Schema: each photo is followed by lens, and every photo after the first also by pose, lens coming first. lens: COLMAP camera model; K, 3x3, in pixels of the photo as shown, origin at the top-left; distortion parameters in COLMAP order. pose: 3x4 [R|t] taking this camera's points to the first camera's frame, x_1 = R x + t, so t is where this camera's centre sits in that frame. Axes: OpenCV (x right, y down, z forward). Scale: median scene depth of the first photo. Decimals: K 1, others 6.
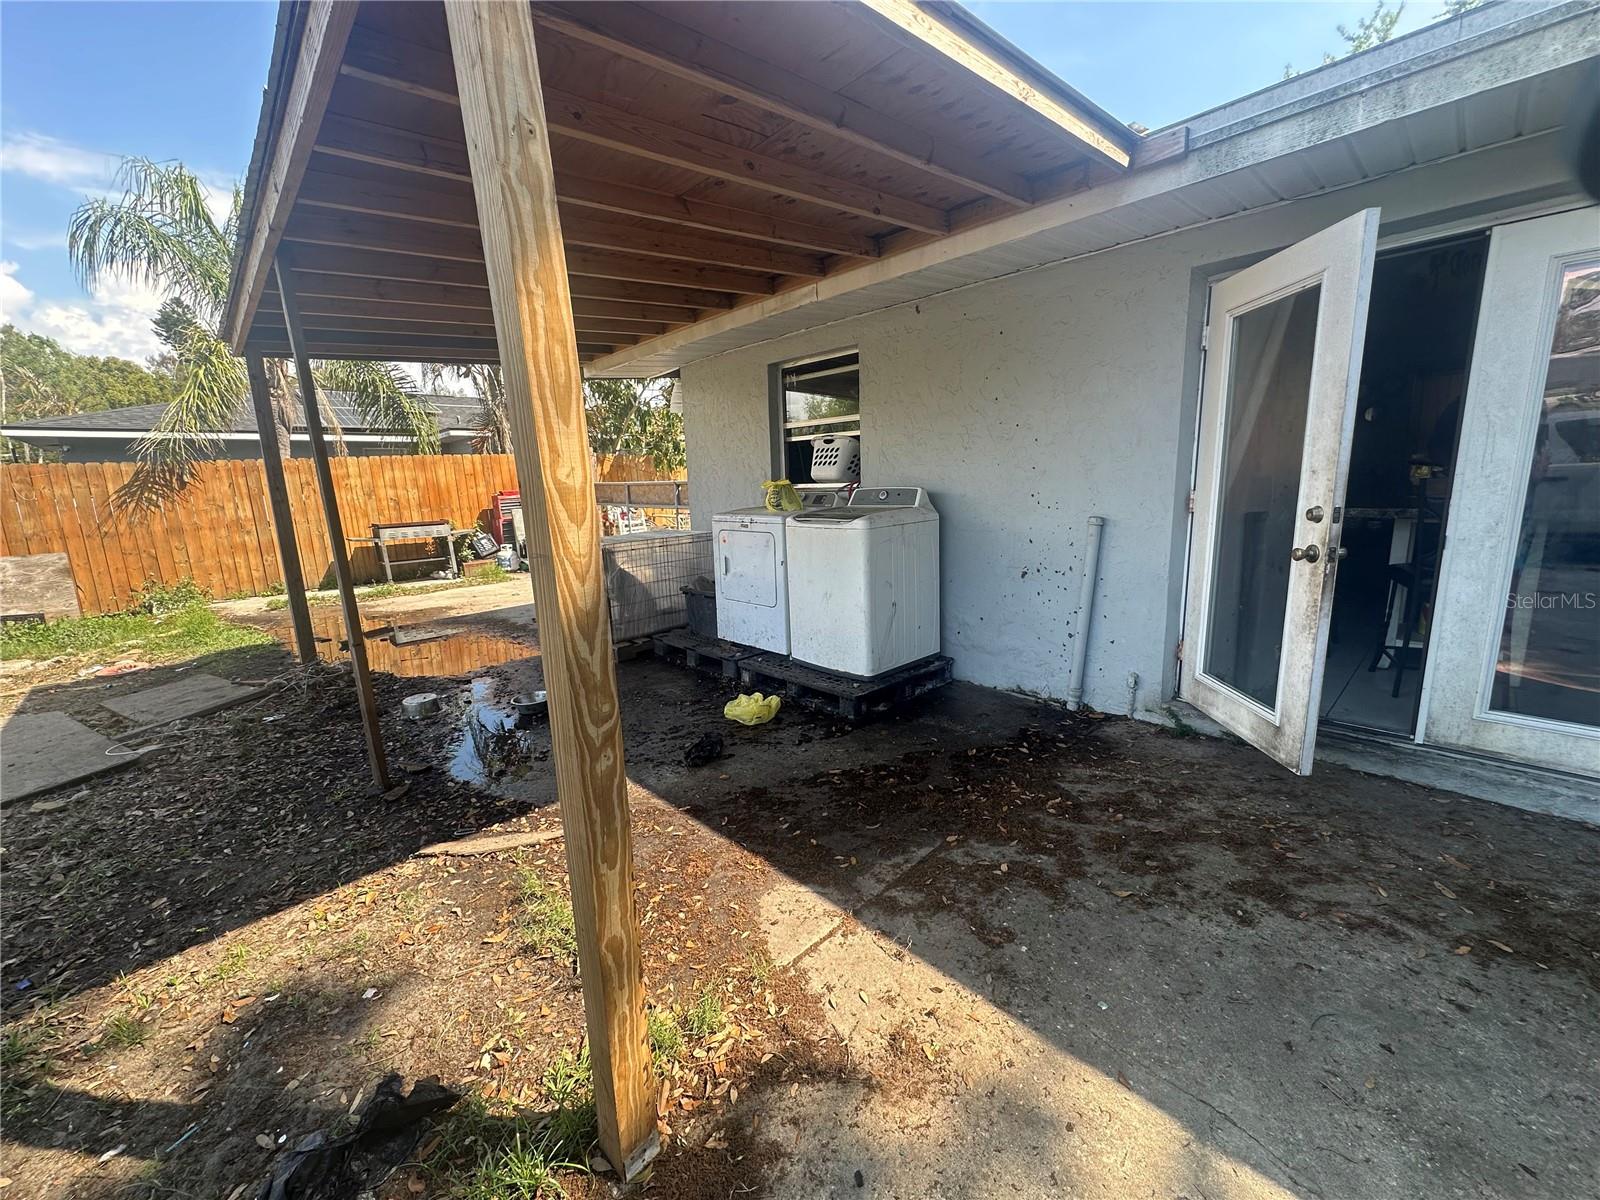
lens RADIAL K [[649.4, 0, 800.2], [0, 649.4, 599.5], [0, 0, 1]] dist [-0.000378, -0.000098]
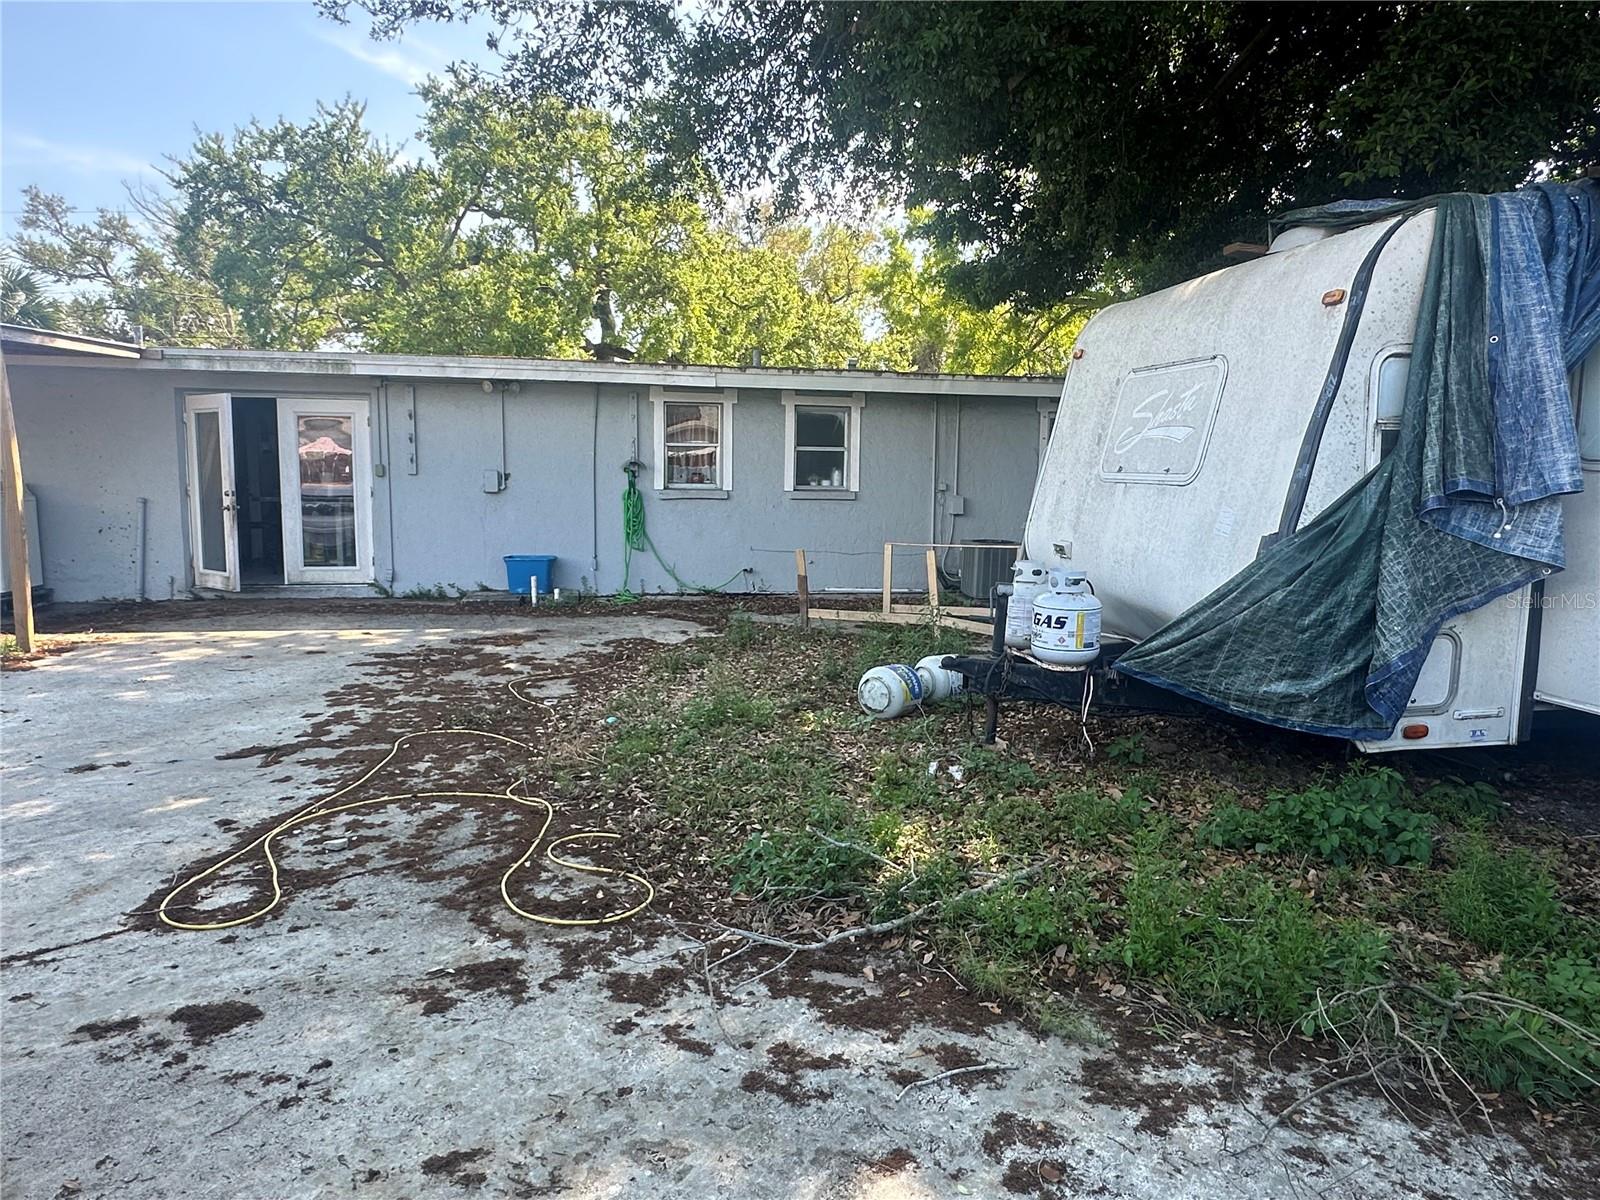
lens RADIAL K [[998.0, 0, 797.5], [0, 998.0, 594.6], [0, 0, 1]] dist [-0.007894, -0.001580]
pose [[0.528820, -0.057209, 0.846804, -1.193343], [0.127341, 0.991780, -0.012519, 0.511390], [-0.839127, 0.114453, 0.531758, -2.518549]]
